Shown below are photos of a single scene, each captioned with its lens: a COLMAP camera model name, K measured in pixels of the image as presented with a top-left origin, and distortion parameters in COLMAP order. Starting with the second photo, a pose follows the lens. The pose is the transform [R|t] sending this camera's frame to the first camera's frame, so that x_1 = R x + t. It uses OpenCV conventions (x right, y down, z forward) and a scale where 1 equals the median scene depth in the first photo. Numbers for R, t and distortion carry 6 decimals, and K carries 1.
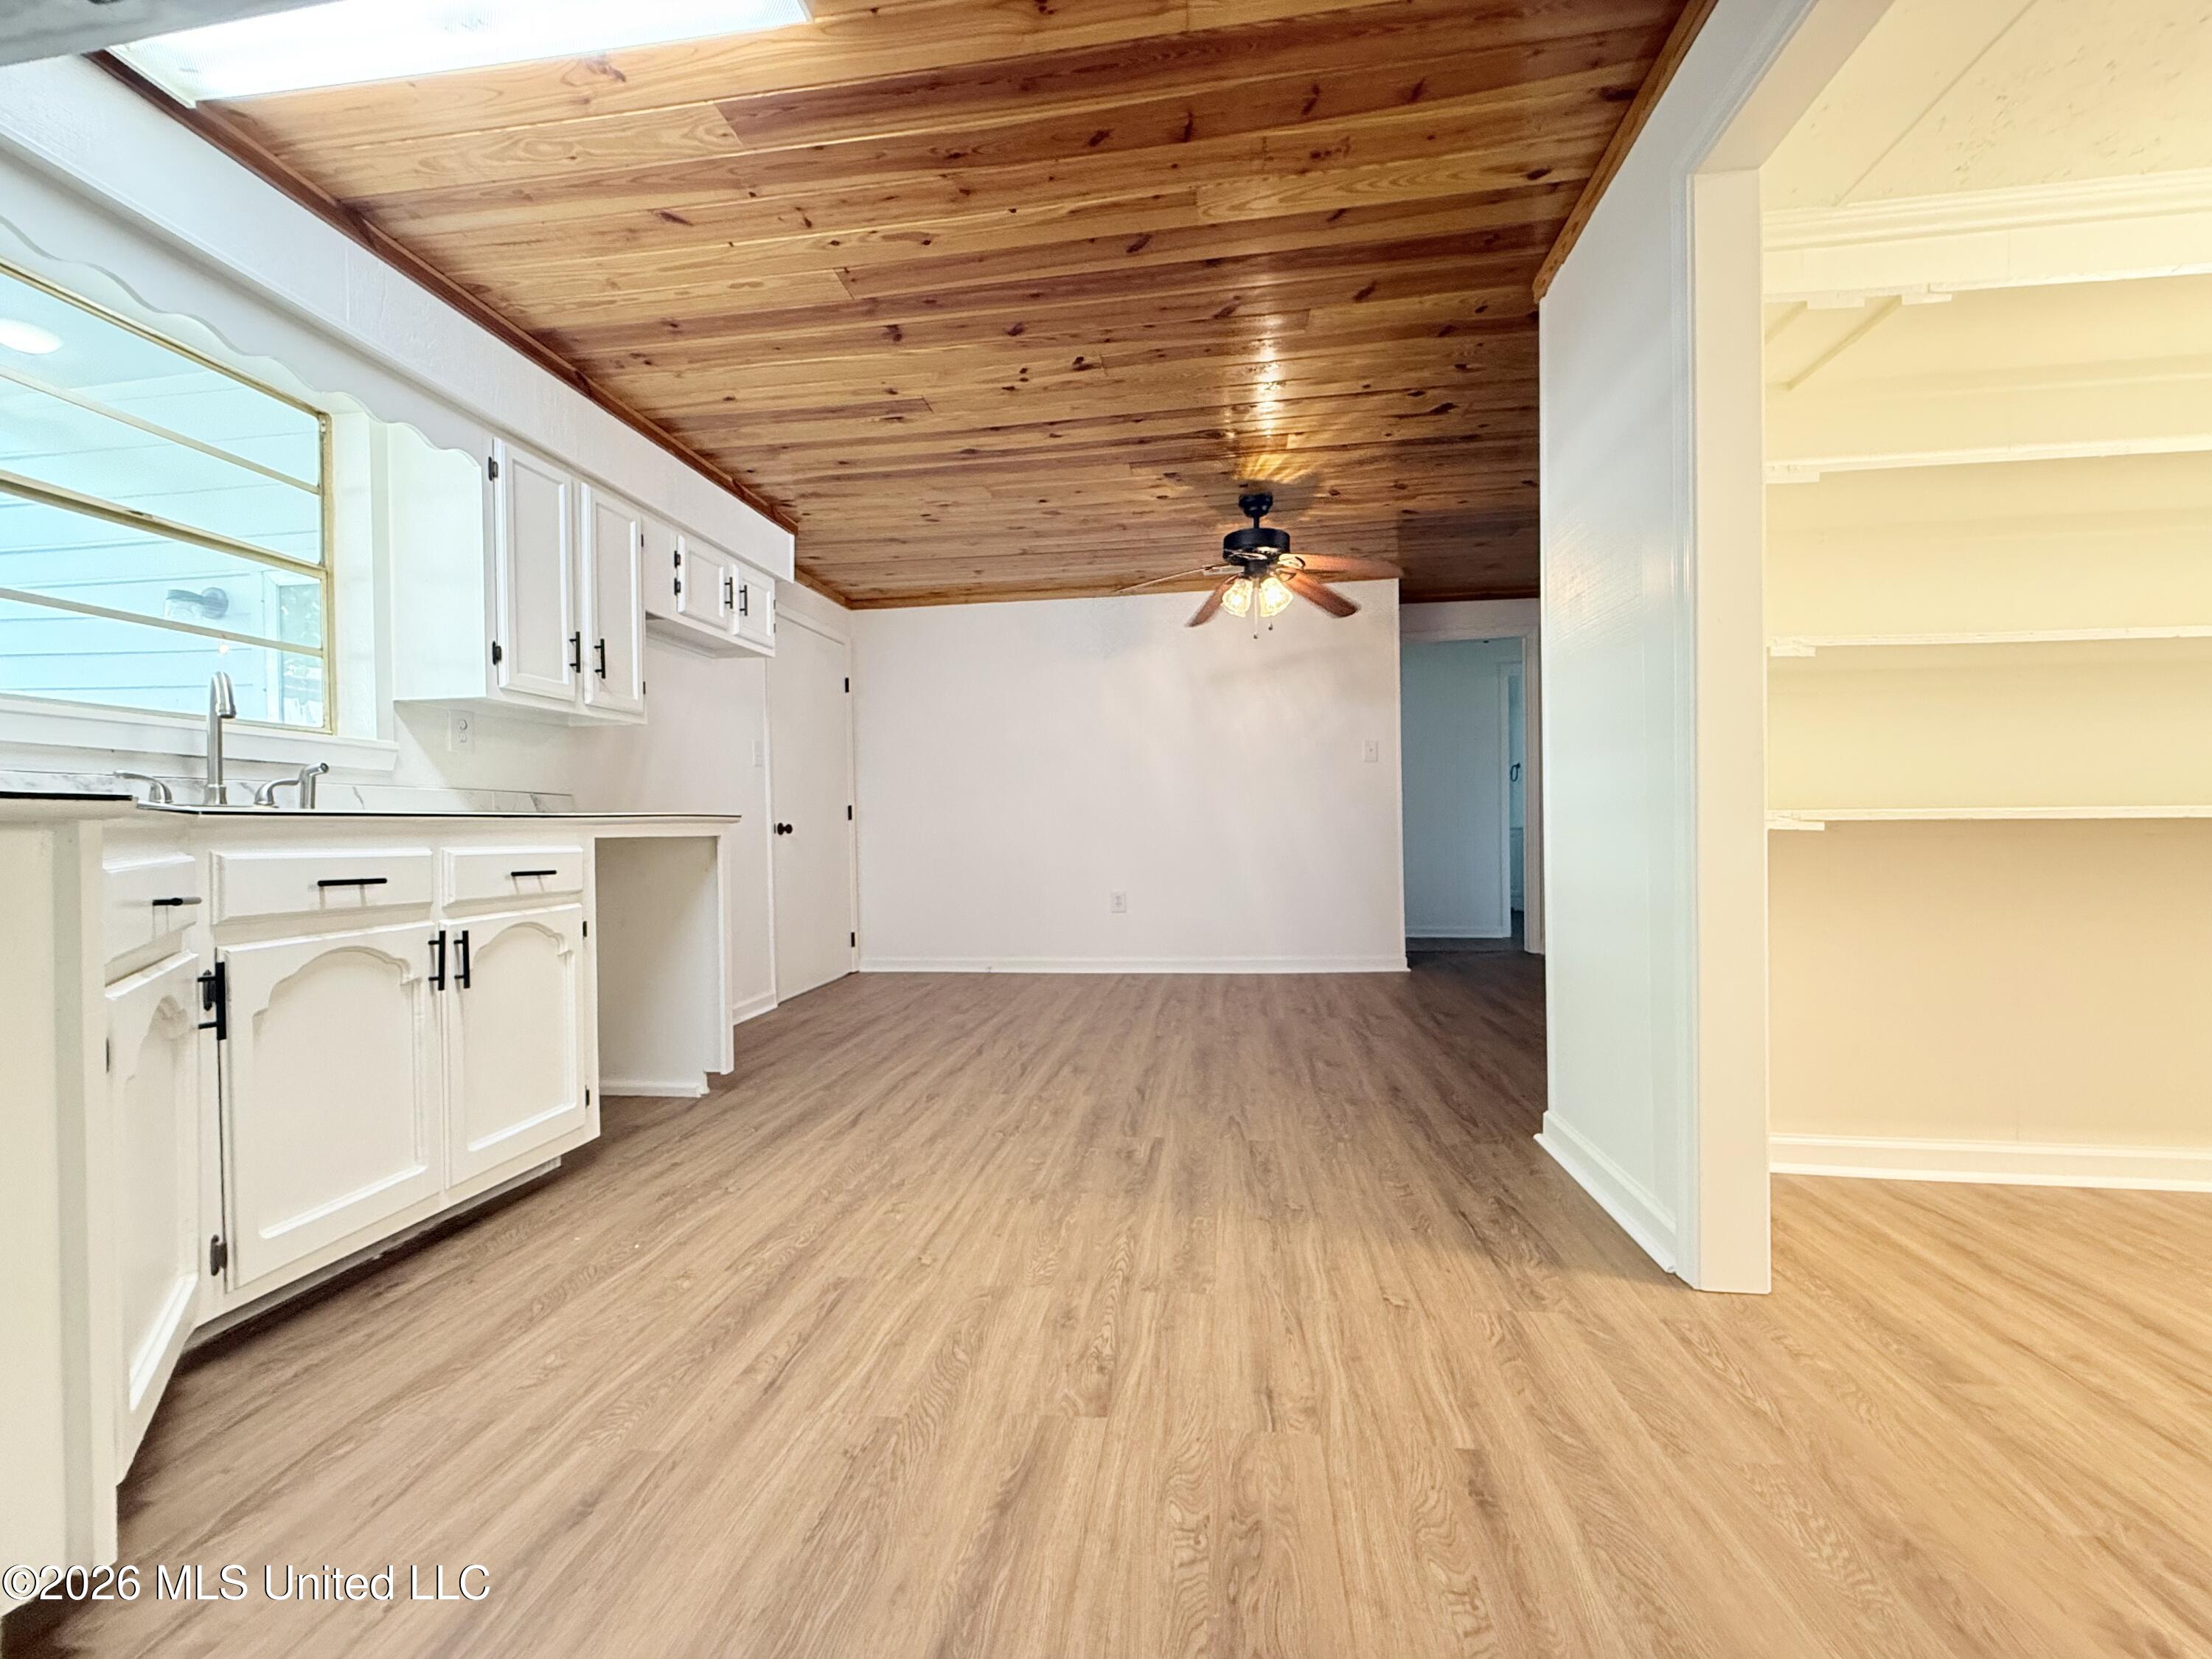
lens RADIAL K [[881.3, 0, 1113.6], [0, 881.3, 825.8], [0, 0, 1]] dist [-0.000813, 0.000134]
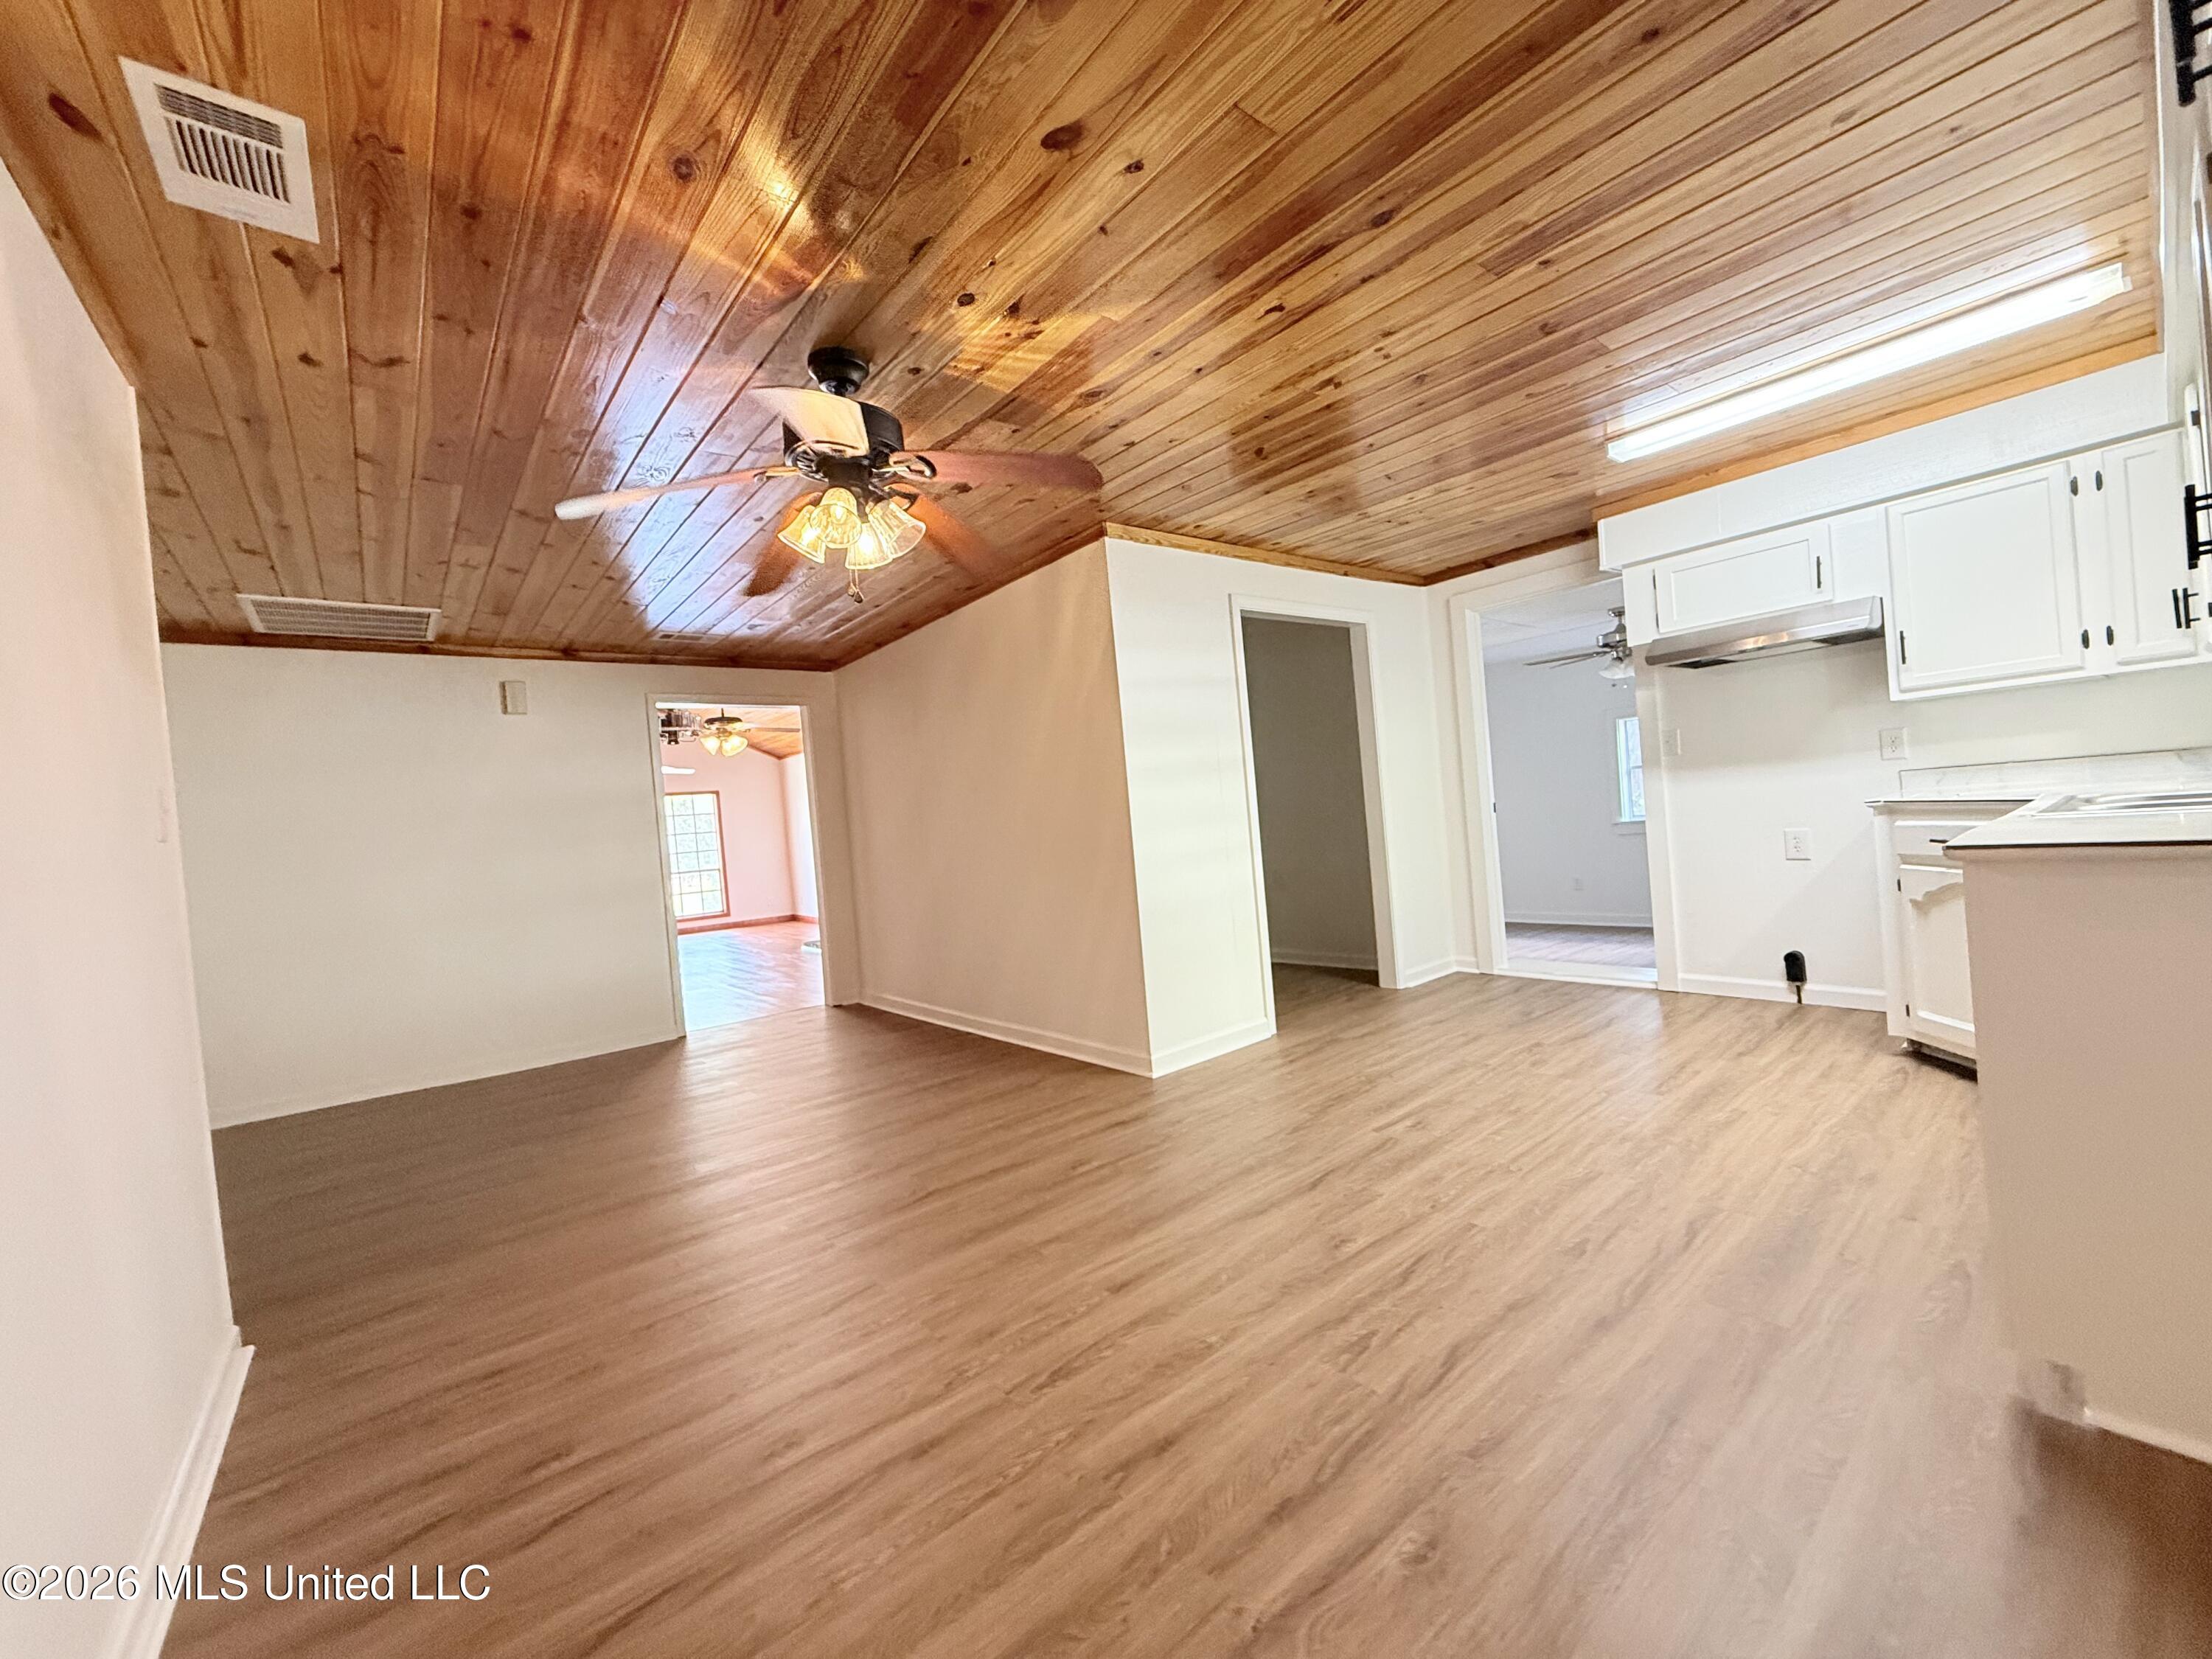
lens RADIAL K [[881.3, 0, 1099.6], [0, 881.3, 831.2], [0, 0, 1]] dist [-0.000813, 0.000134]
pose [[-0.717869, 0.067901, 0.692859, -0.553800], [0.099509, 0.995021, 0.005587, -0.091041], [-0.689030, 0.072956, -0.721051, 2.183077]]
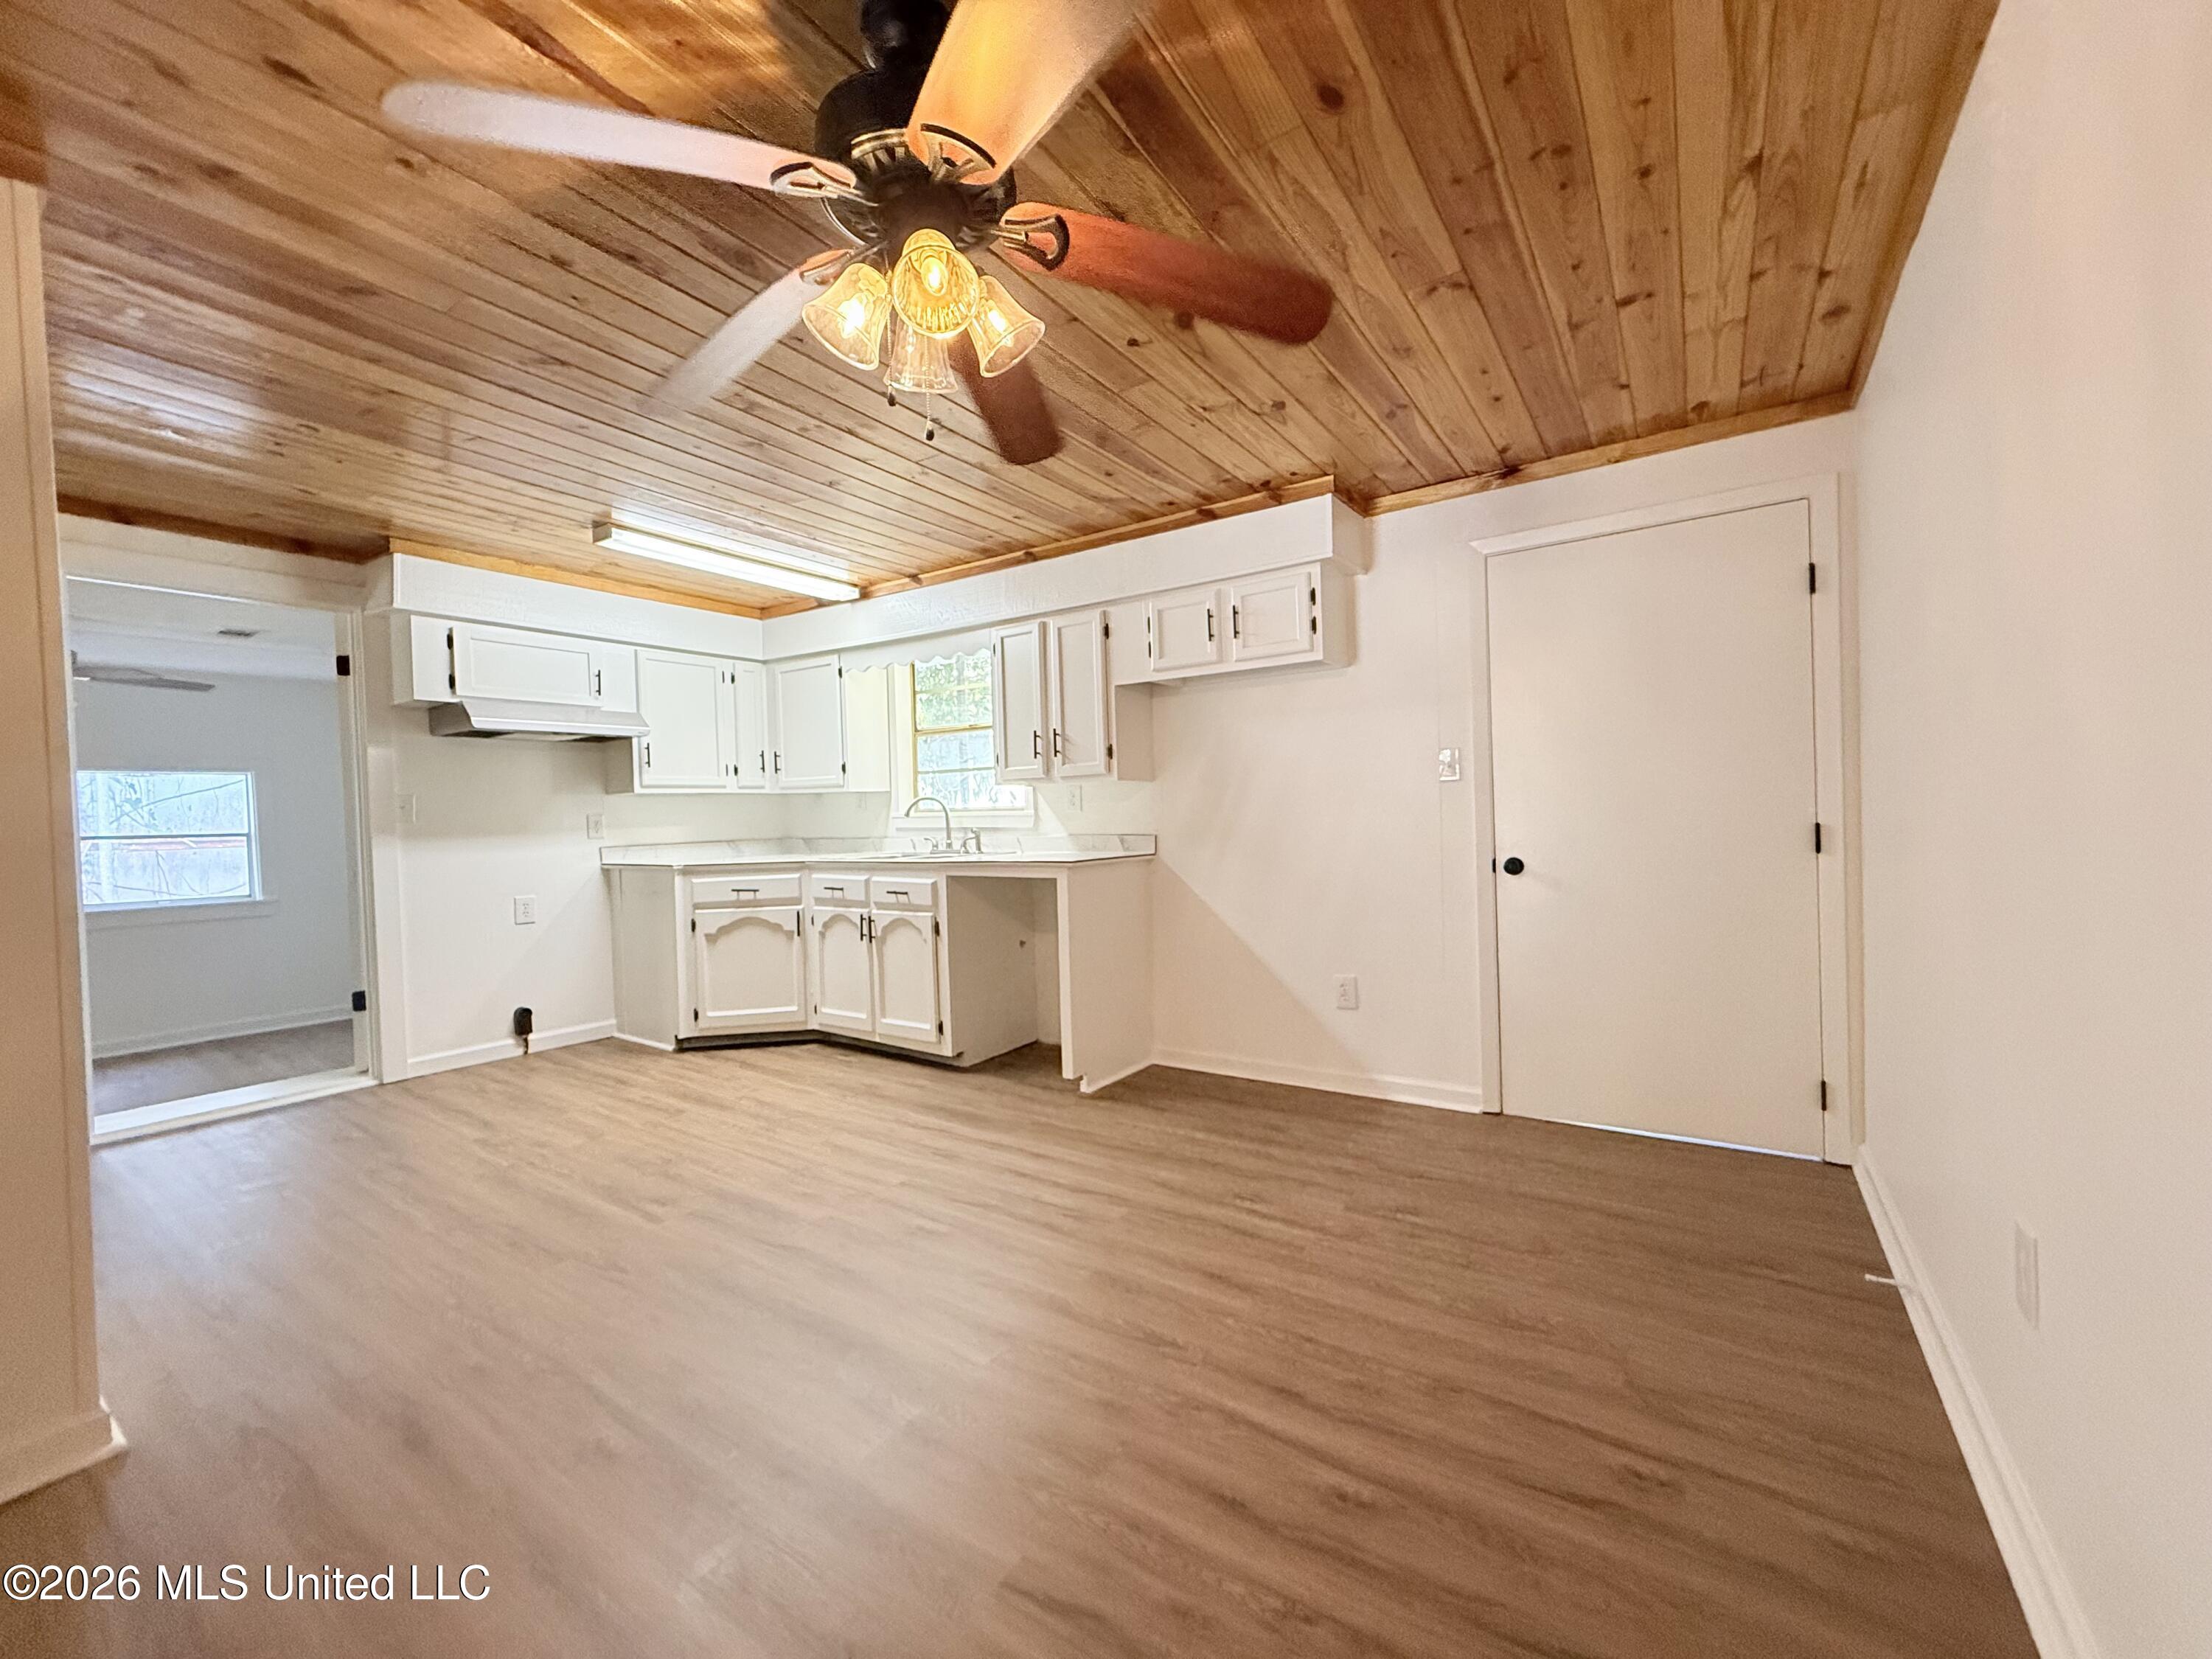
lens RADIAL K [[881.3, 0, 1110.1], [0, 881.3, 835.5], [0, 0, 1]] dist [-0.000813, 0.000134]
pose [[-0.445327, 0.050856, -0.893922, 0.739371], [0.033003, 0.998640, 0.040372, -0.117125], [0.894759, -0.011524, -0.446400, 2.018441]]
